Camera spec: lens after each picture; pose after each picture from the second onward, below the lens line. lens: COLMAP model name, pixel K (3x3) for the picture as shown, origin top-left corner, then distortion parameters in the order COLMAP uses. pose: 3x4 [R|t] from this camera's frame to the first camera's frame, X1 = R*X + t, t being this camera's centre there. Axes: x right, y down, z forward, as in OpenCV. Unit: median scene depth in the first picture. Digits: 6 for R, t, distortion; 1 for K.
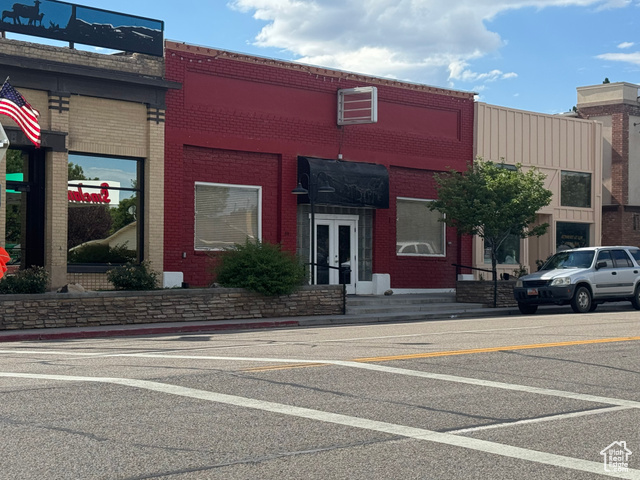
lens RADIAL K [[1270.9, 0, 319.8], [0, 1270.9, 245.0], [0, 0, 1]] dist [0.169994, 0.000000]
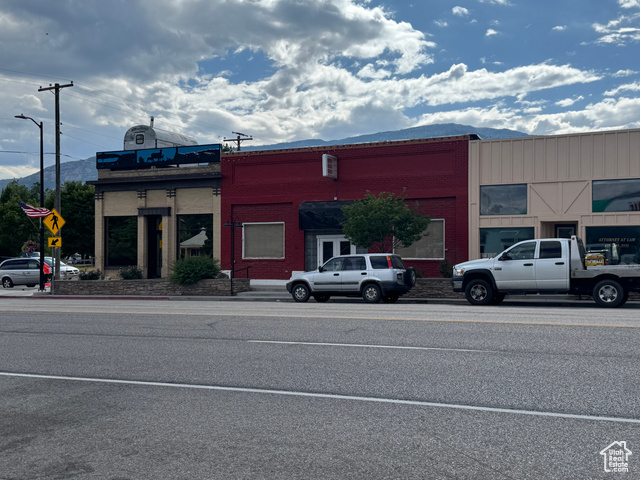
lens RADIAL K [[757.7, 0, 320.7], [0, 757.7, 246.5], [0, 0, 1]] dist [0.096033, 0.000000]
pose [[0.316486, -0.017118, -0.948443, 1.051421], [0.025887, 0.999621, -0.009403, -0.000683], [0.948244, -0.021576, 0.316809, 0.779511]]
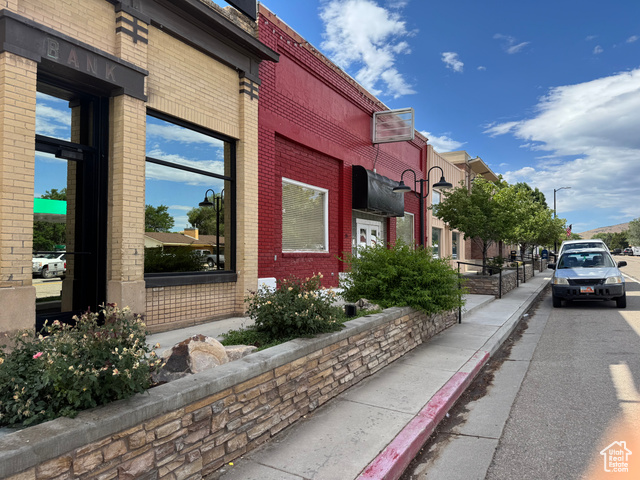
lens RADIAL K [[453.5, 0, 324.1], [0, 453.5, 242.3], [0, 0, 1]] dist [0.047739, -0.057555]
pose [[0.960664, 0.003219, 0.277695, -0.164068], [-0.001106, 0.999969, -0.007768, -0.000581], [-0.277711, 0.007155, 0.960638, 0.707856]]
